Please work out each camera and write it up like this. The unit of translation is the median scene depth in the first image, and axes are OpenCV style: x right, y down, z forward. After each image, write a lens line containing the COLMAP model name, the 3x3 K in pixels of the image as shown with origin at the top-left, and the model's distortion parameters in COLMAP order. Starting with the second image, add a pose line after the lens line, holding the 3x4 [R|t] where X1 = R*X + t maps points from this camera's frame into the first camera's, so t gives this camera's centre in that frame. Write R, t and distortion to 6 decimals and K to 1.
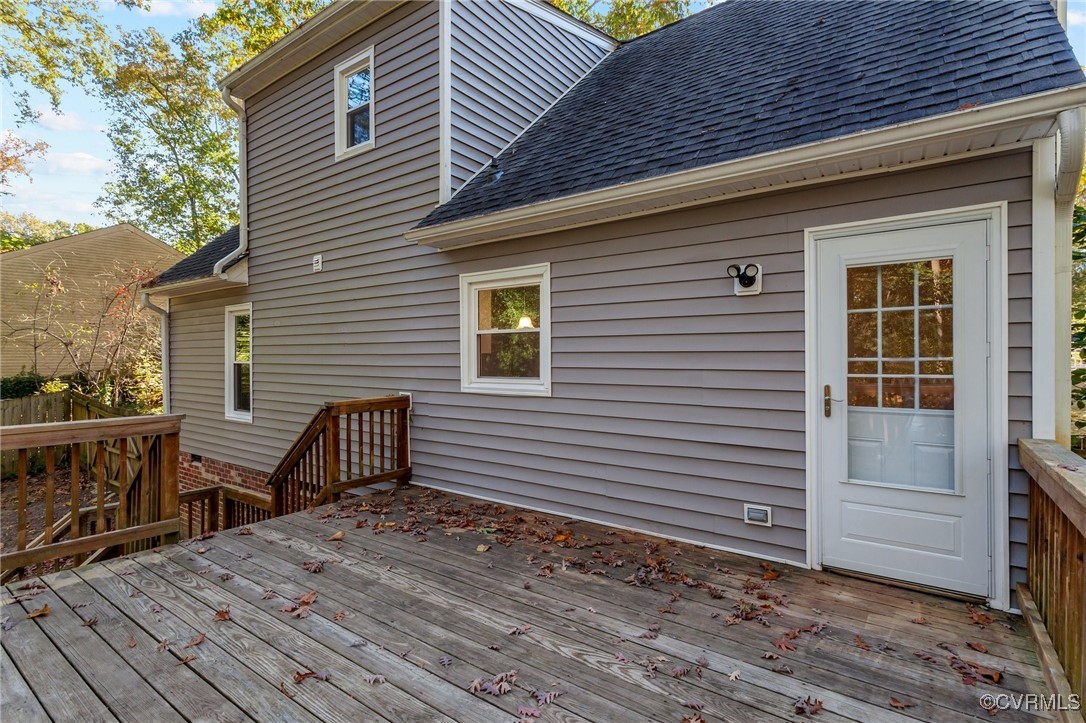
lens RADIAL K [[525.0, 0, 543.0], [0, 525.0, 361.5], [0, 0, 1]] dist [0.002986, -0.000817]
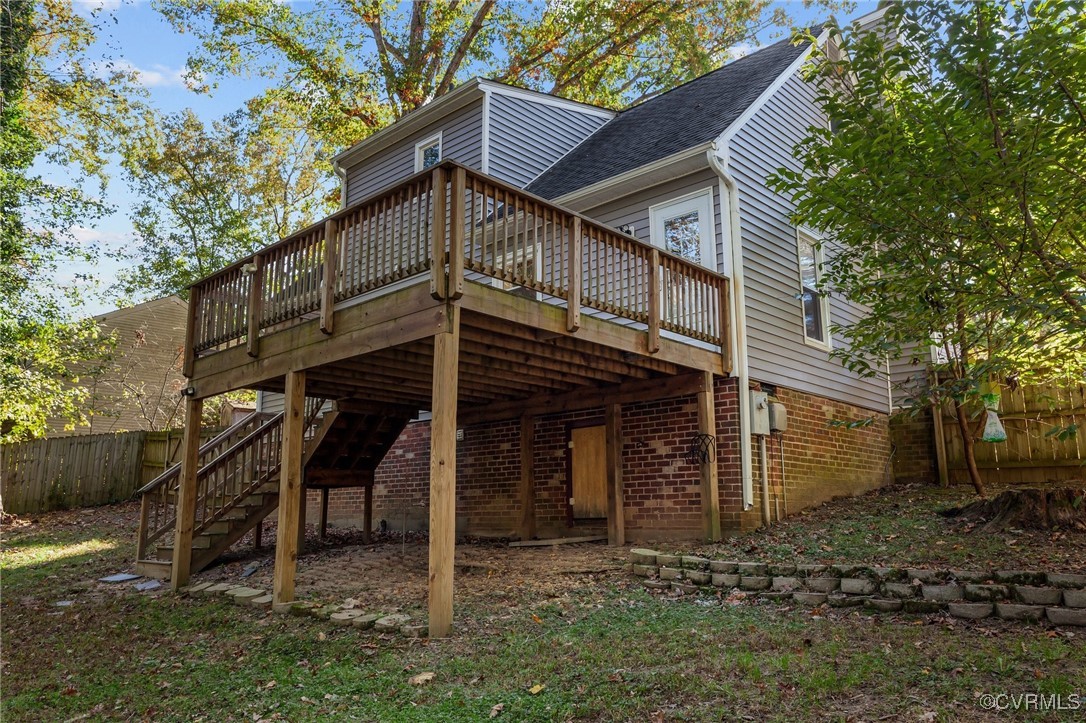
lens RADIAL K [[811.0, 0, 543.0], [0, 811.0, 361.5], [0, 0, 1]] dist [-0.000450, 0.002919]
pose [[0.991866, -0.030502, -0.123581, 0.094665], [0.003992, 0.977842, -0.209308, 0.213830], [0.127227, 0.207112, 0.970009, -0.431606]]
